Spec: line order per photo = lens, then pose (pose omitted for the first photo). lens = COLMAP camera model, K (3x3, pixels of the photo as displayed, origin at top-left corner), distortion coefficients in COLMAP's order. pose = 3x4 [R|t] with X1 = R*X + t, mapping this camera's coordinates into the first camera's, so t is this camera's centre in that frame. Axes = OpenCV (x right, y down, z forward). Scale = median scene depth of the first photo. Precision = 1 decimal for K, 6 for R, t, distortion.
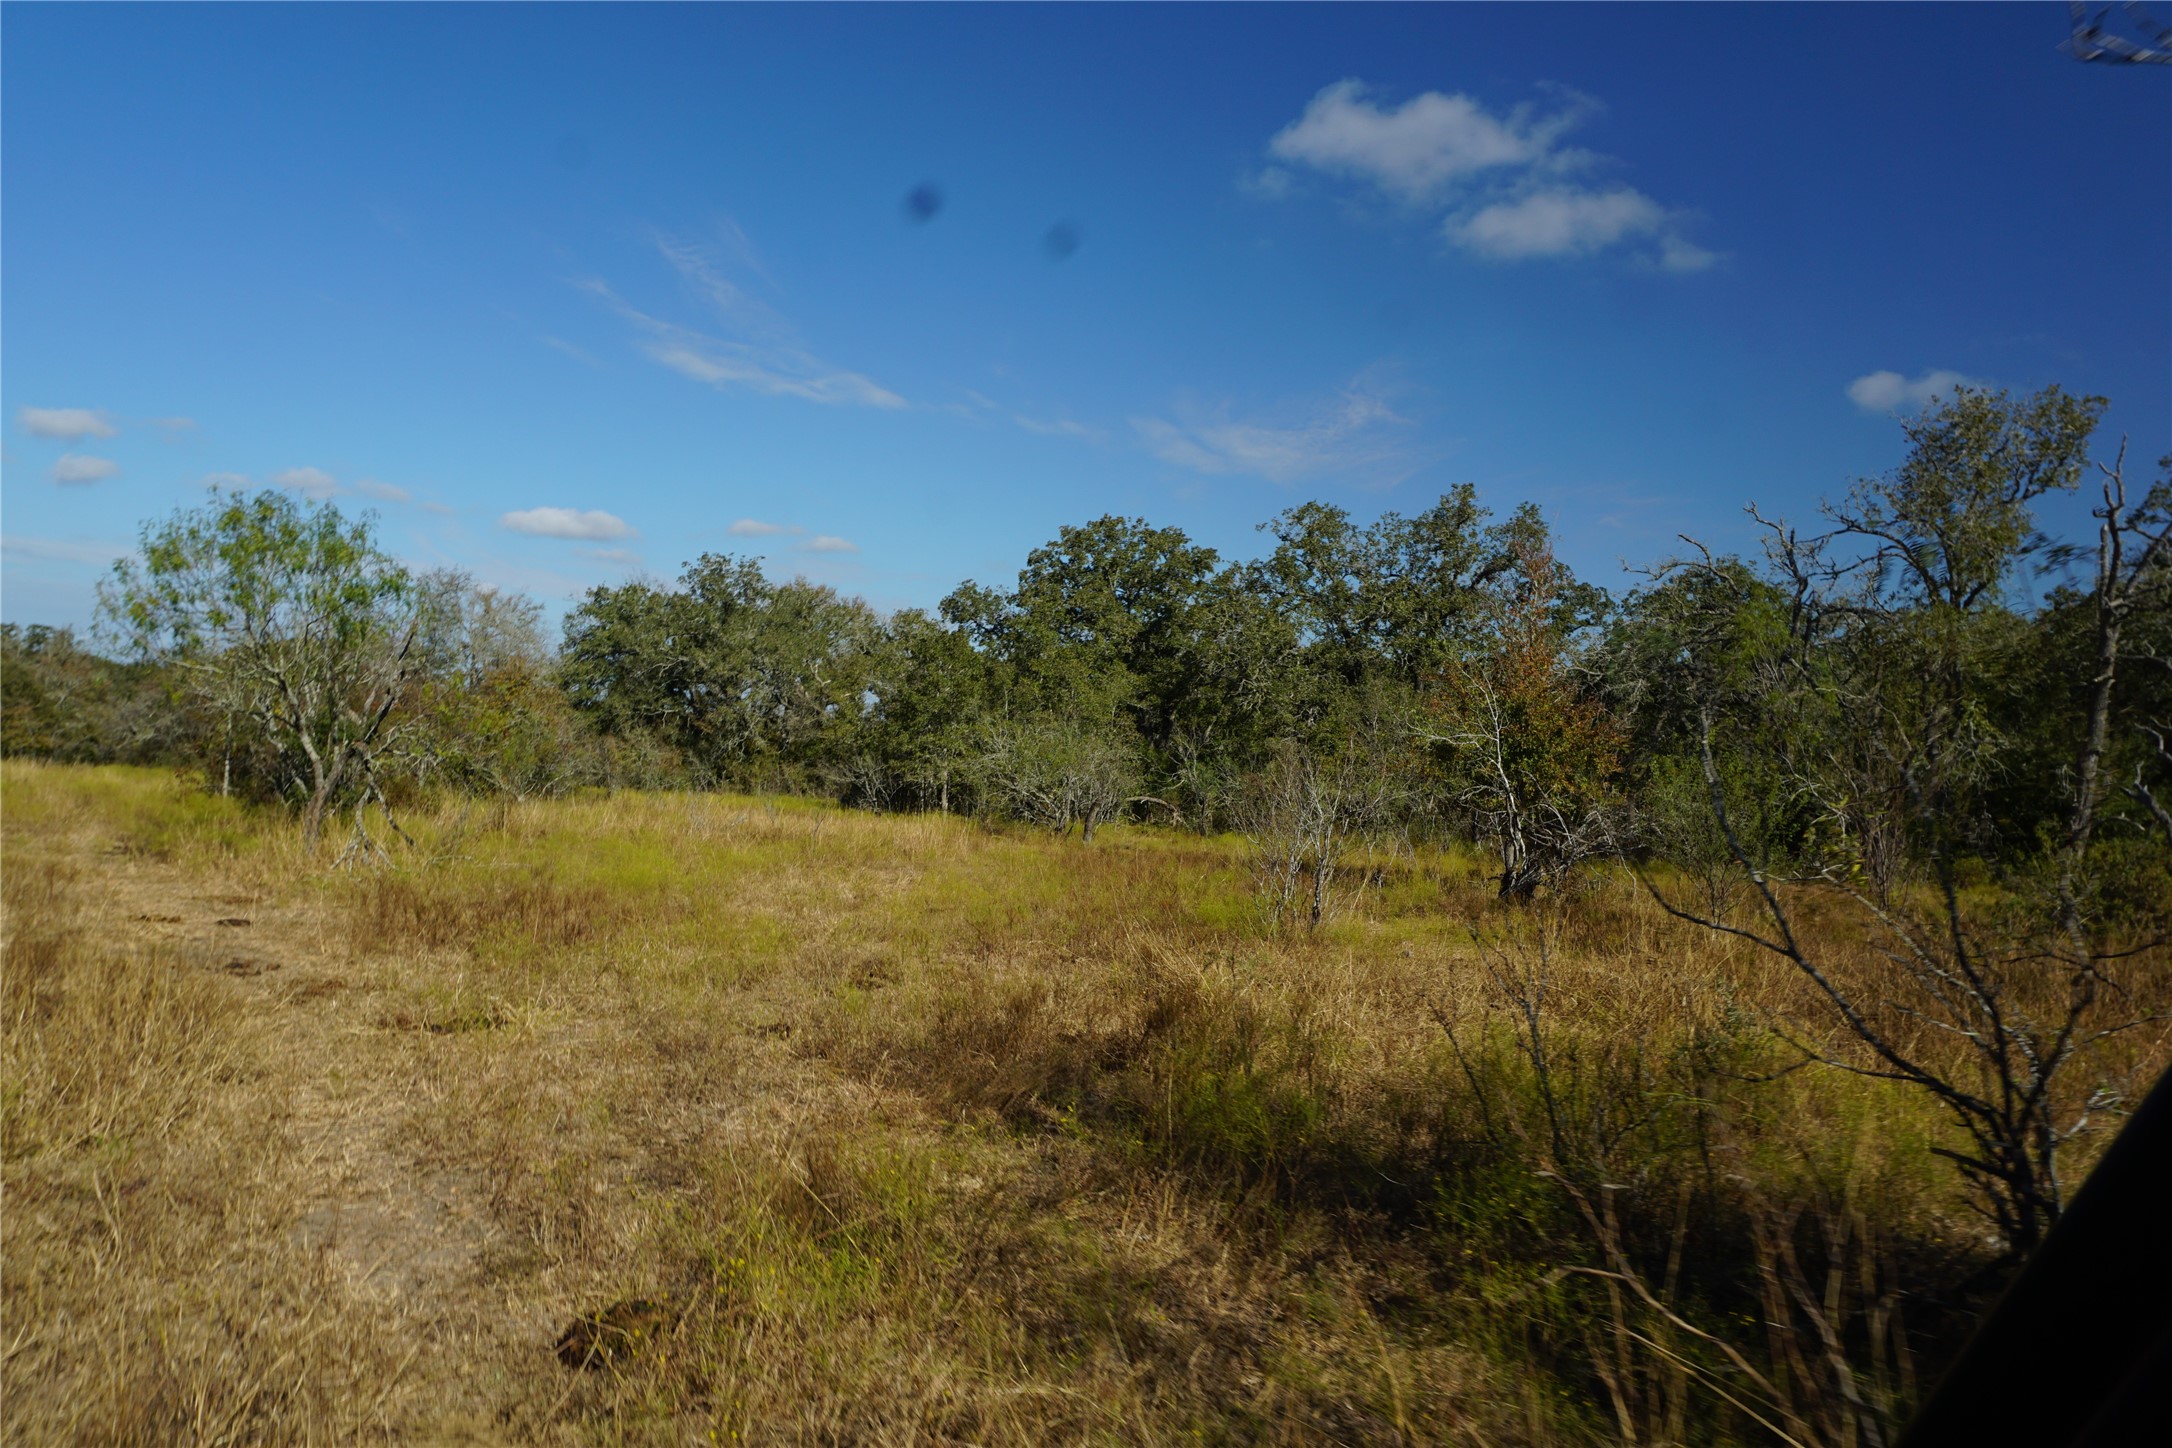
lens RADIAL K [[1468.0, 0, 1088.3], [0, 1468.0, 717.6], [0, 0, 1]] dist [-0.054525, 0.037708]
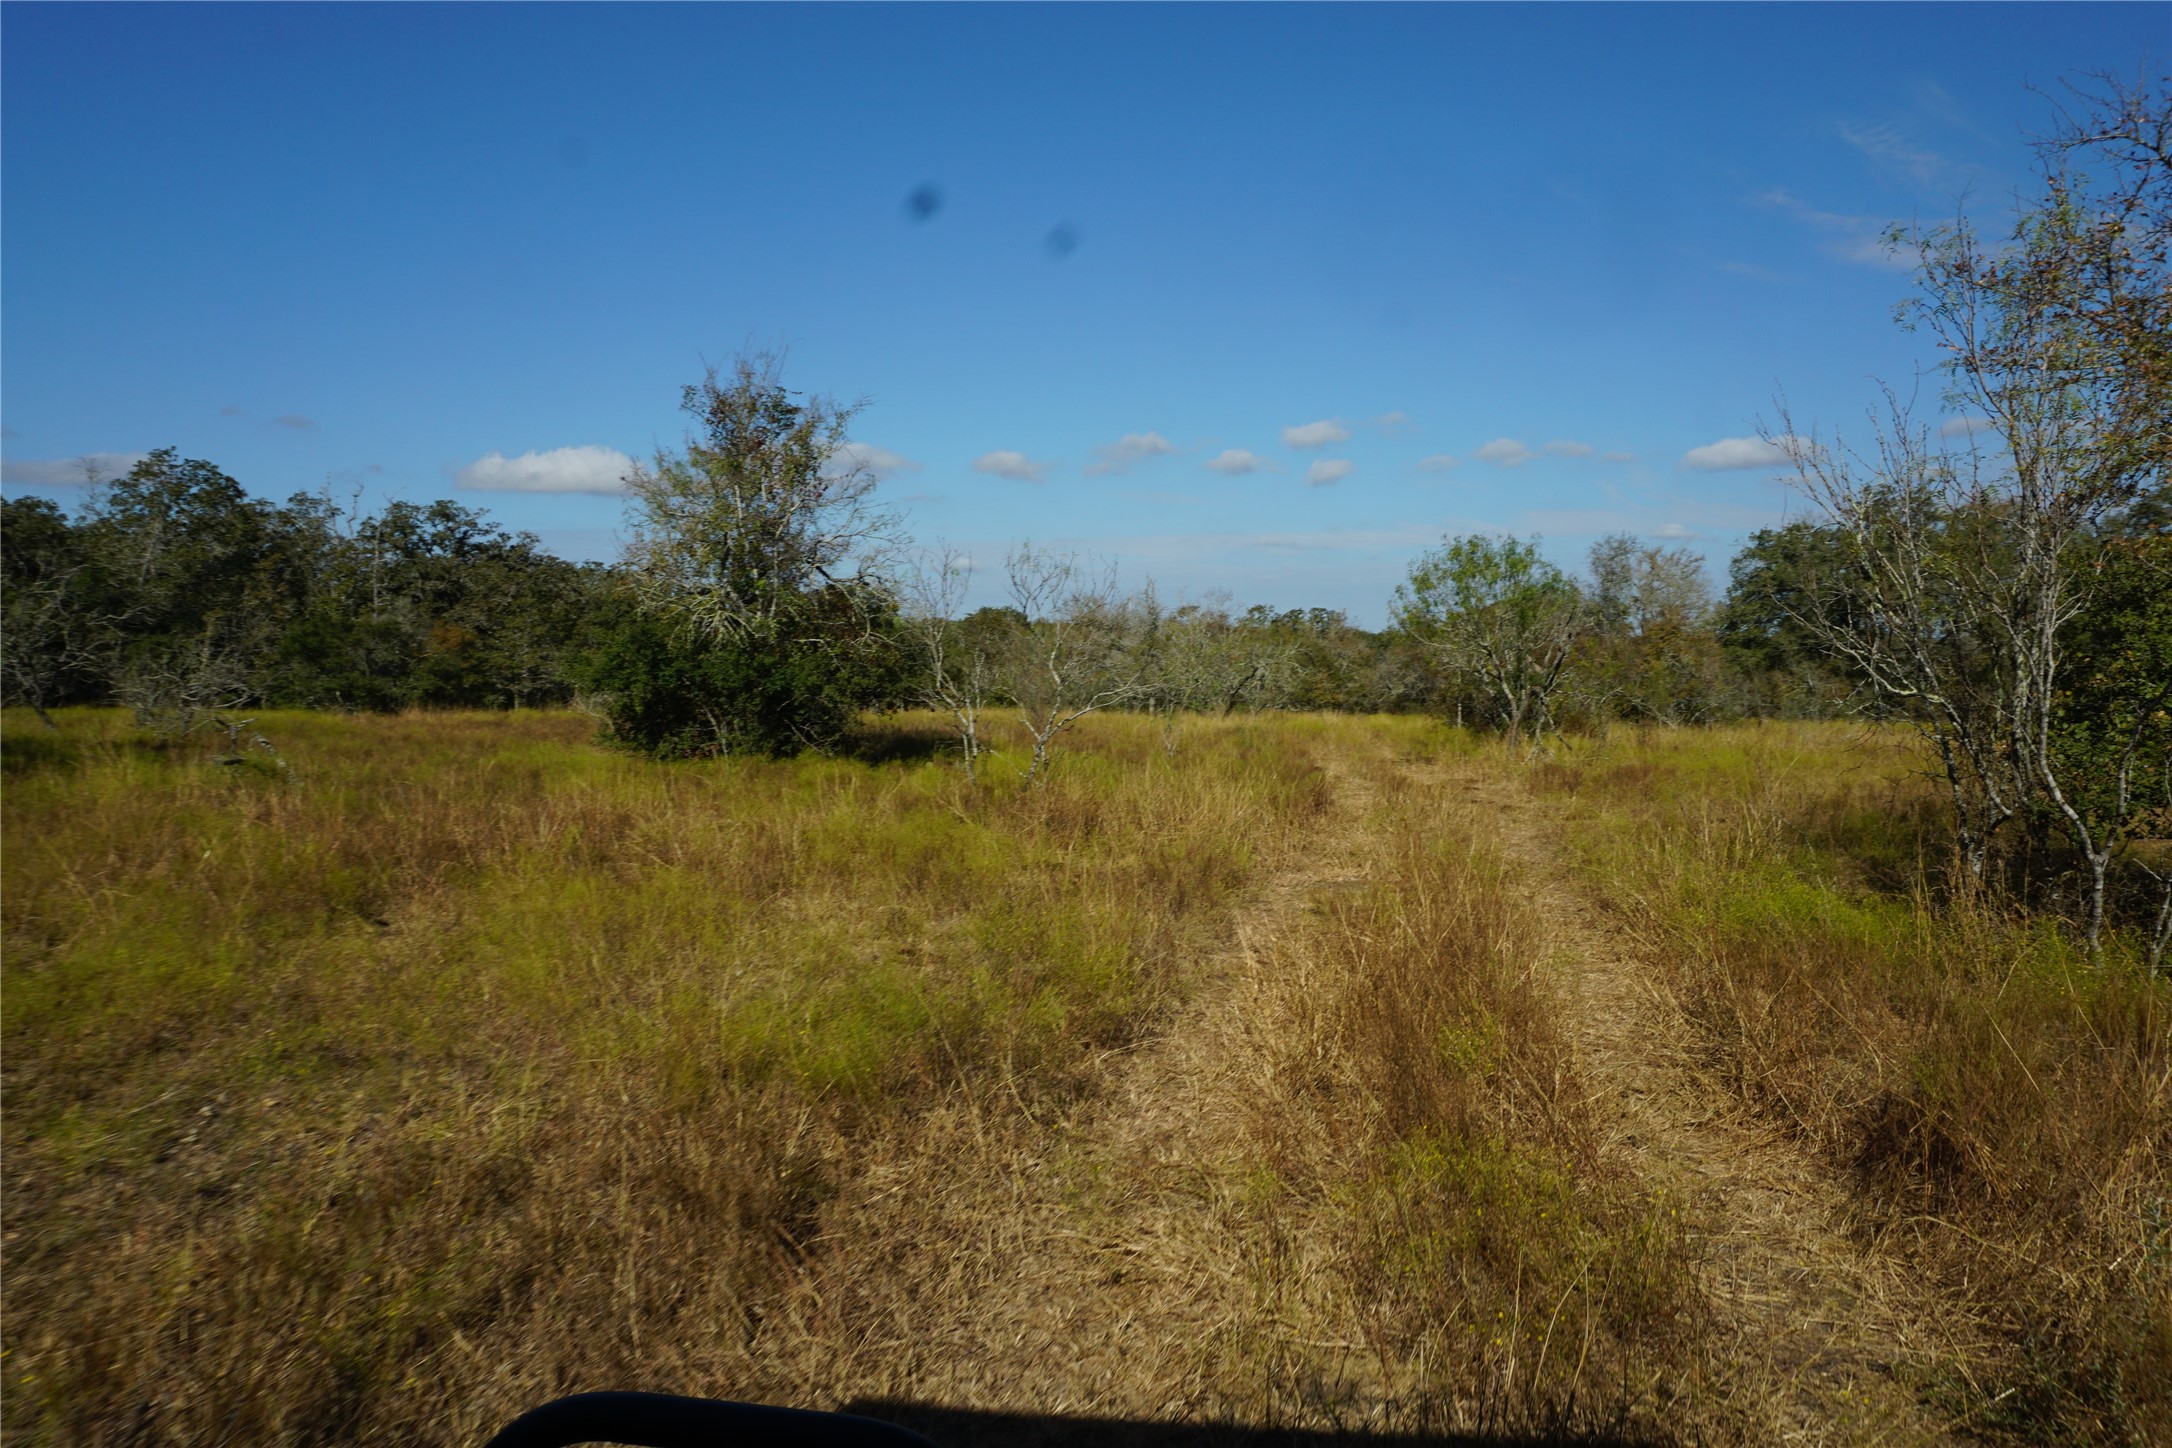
lens RADIAL K [[1468.0, 0, 1088.3], [0, 1468.0, 717.6], [0, 0, 1]] dist [-0.054525, 0.037708]
pose [[0.709589, -0.031801, -0.703897, 0.087254], [0.060665, 0.998029, 0.016065, -0.001343], [0.701999, -0.054101, 0.710120, -0.153069]]
